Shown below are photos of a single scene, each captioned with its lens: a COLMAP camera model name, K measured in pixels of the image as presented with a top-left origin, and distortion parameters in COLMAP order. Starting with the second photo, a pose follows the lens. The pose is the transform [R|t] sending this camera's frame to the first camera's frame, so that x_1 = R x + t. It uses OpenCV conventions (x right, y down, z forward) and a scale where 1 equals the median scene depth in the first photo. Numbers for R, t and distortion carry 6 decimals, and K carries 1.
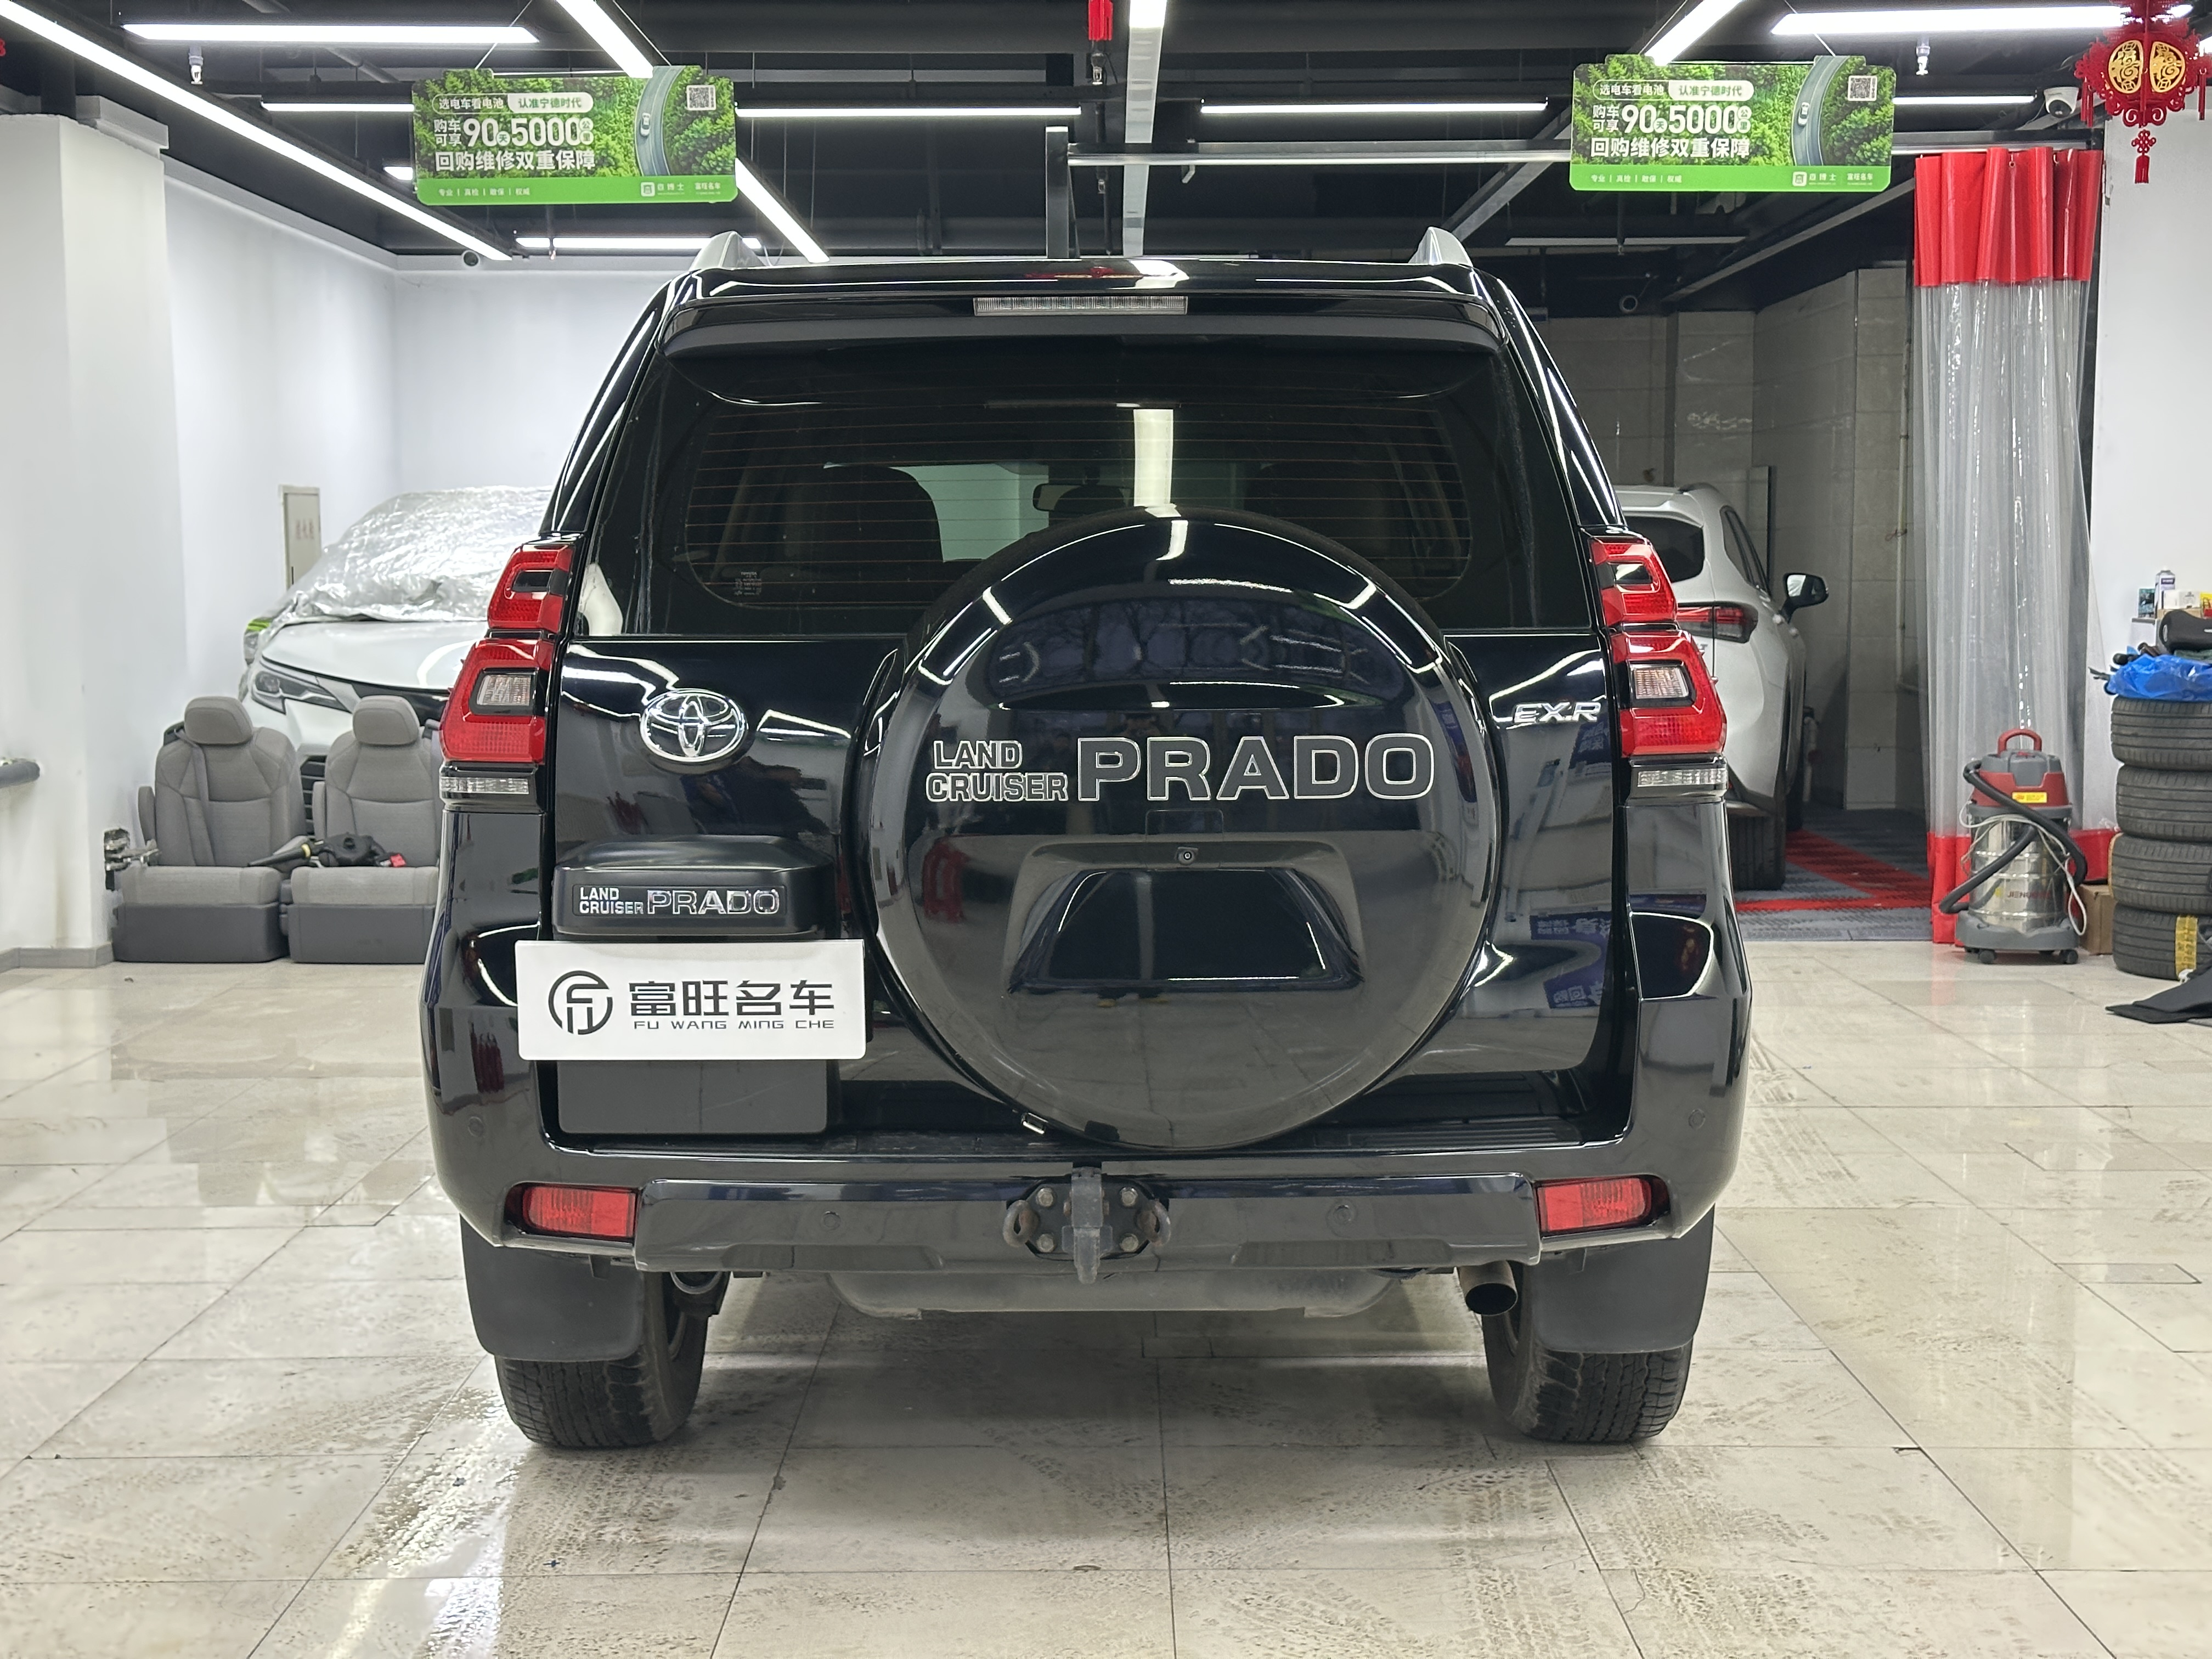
lens RADIAL K [[3085.5, 0, 1110.3], [0, 3085.5, 856.9], [0, 0, 1]] dist [0.125439, 0.000000]
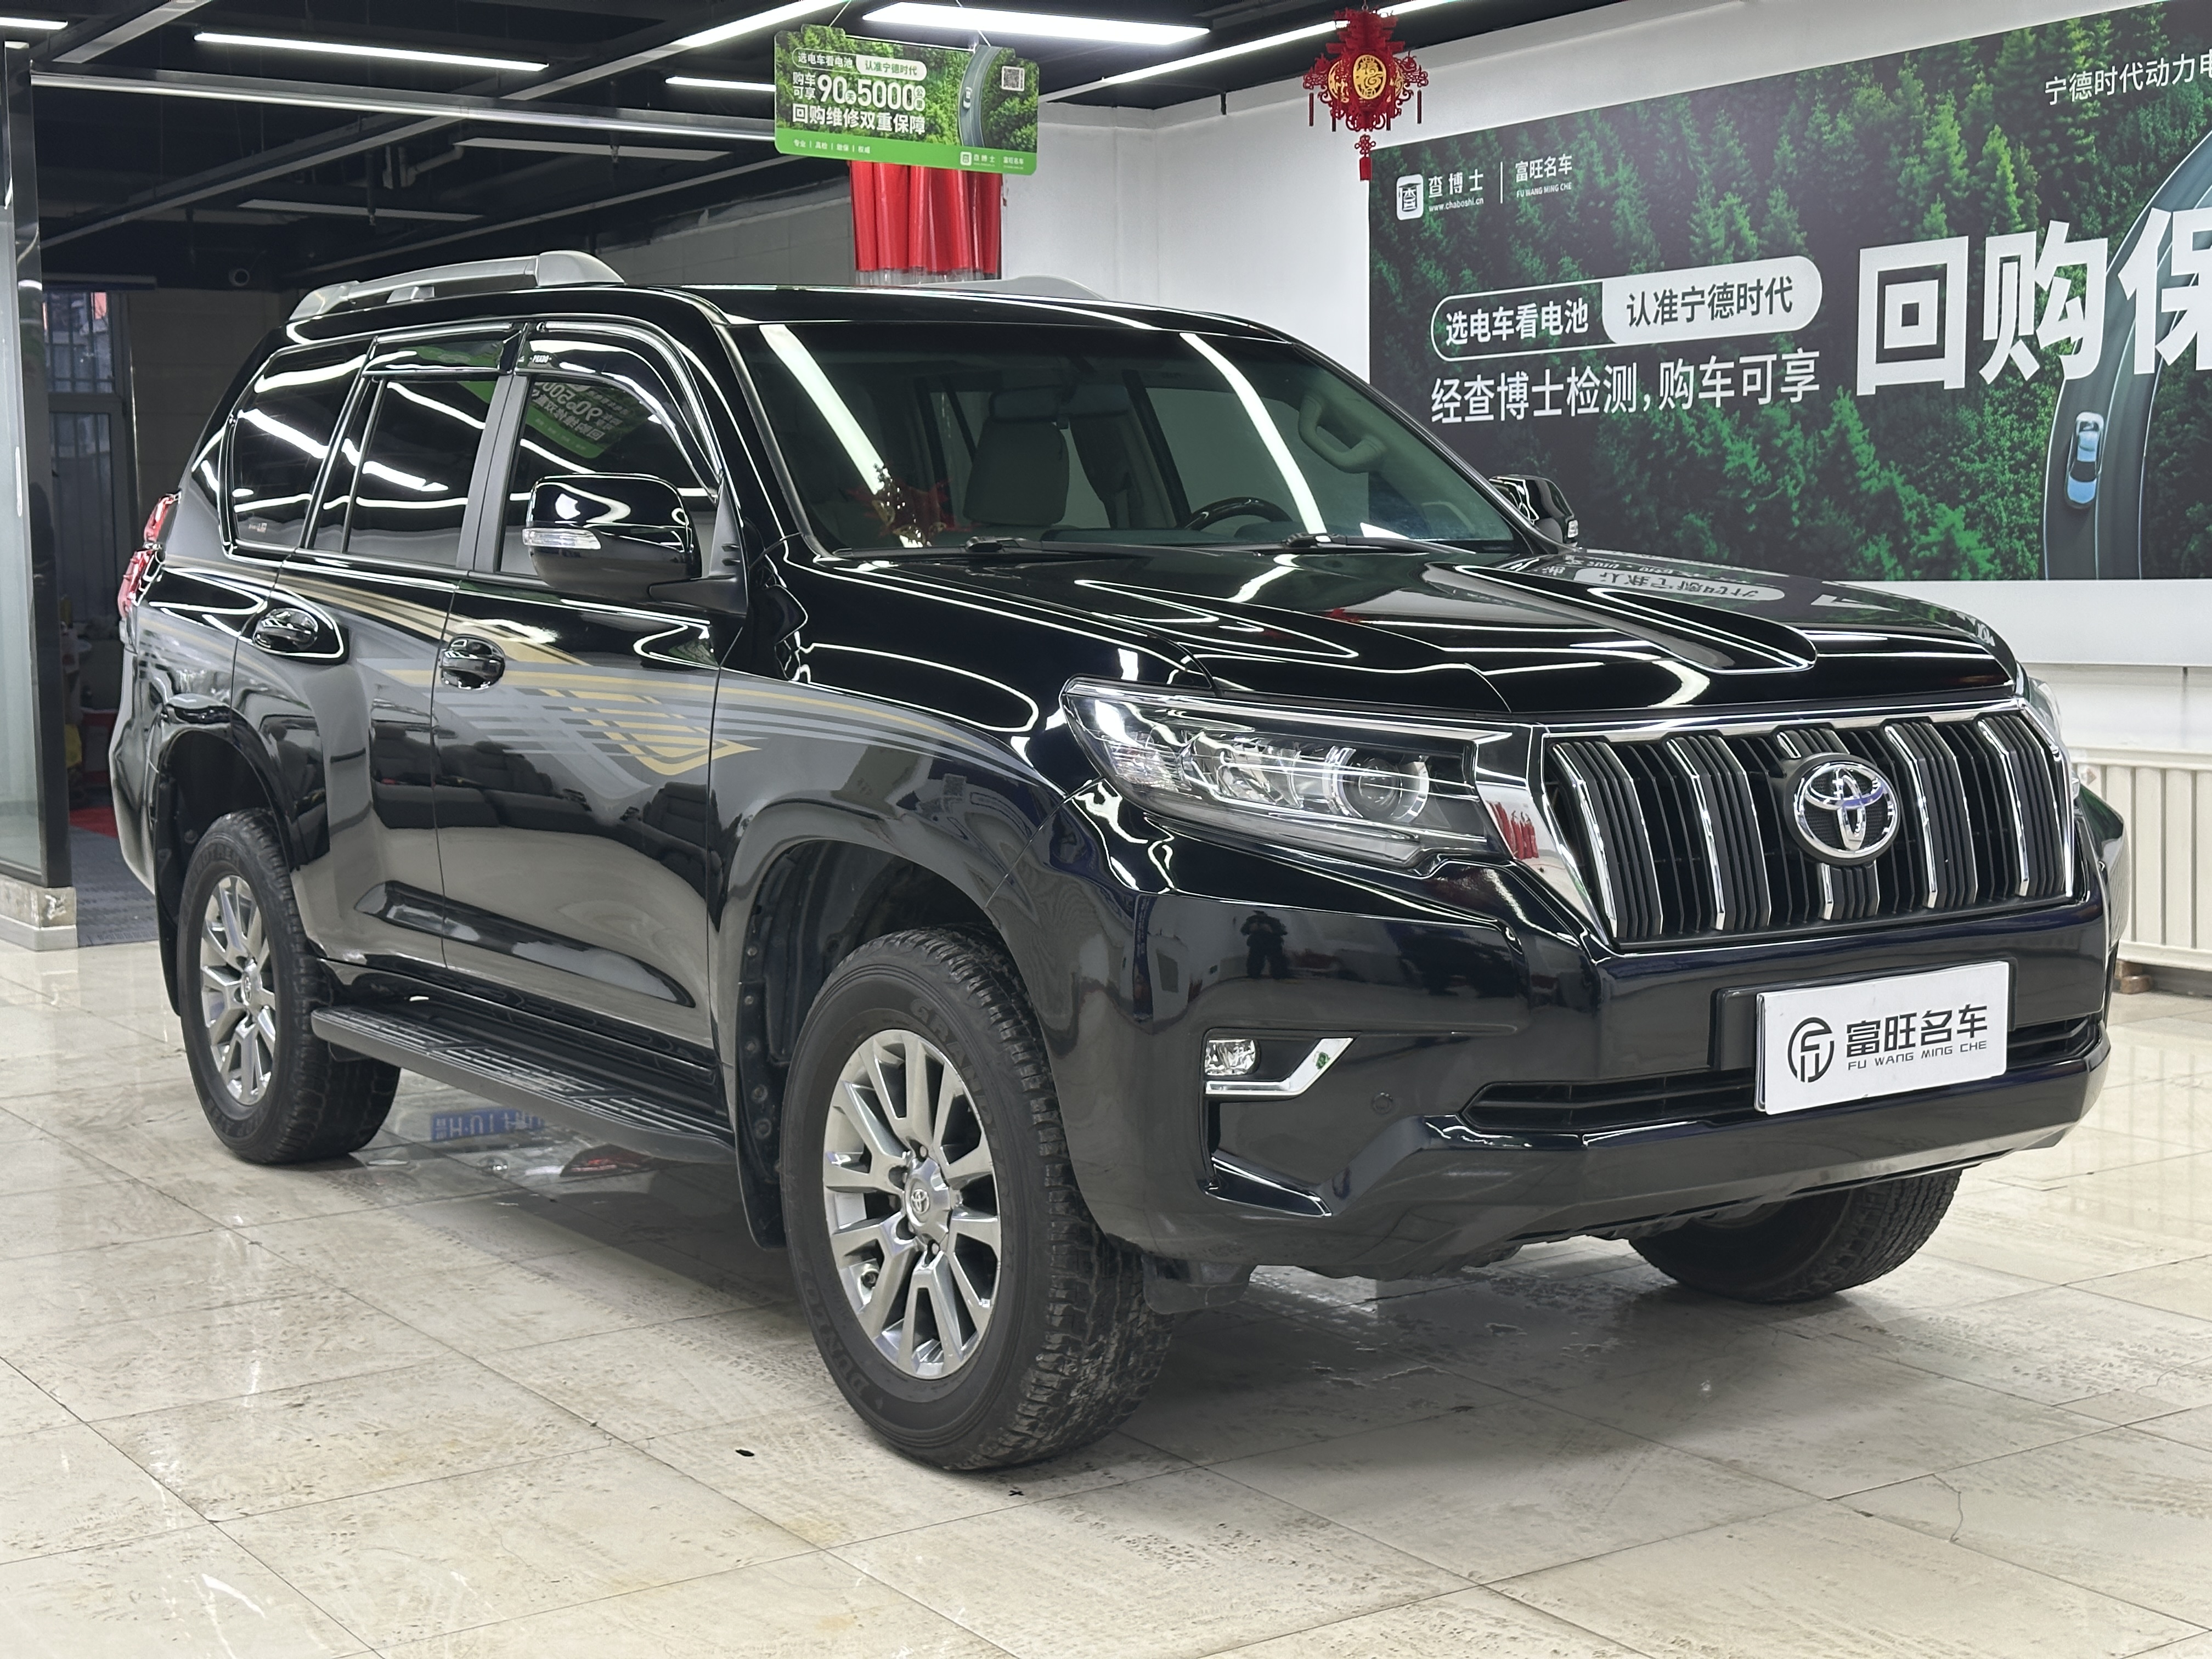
lens RADIAL K [[3085.5, 0, 1098.5], [0, 3085.5, 843.0], [0, 0, 1]] dist [0.125439, 0.000000]
pose [[0.835098, -0.060334, 0.546782, -0.340690], [0.064078, 0.997870, 0.012244, 0.007603], [-0.546356, 0.024812, 0.837185, 0.088019]]
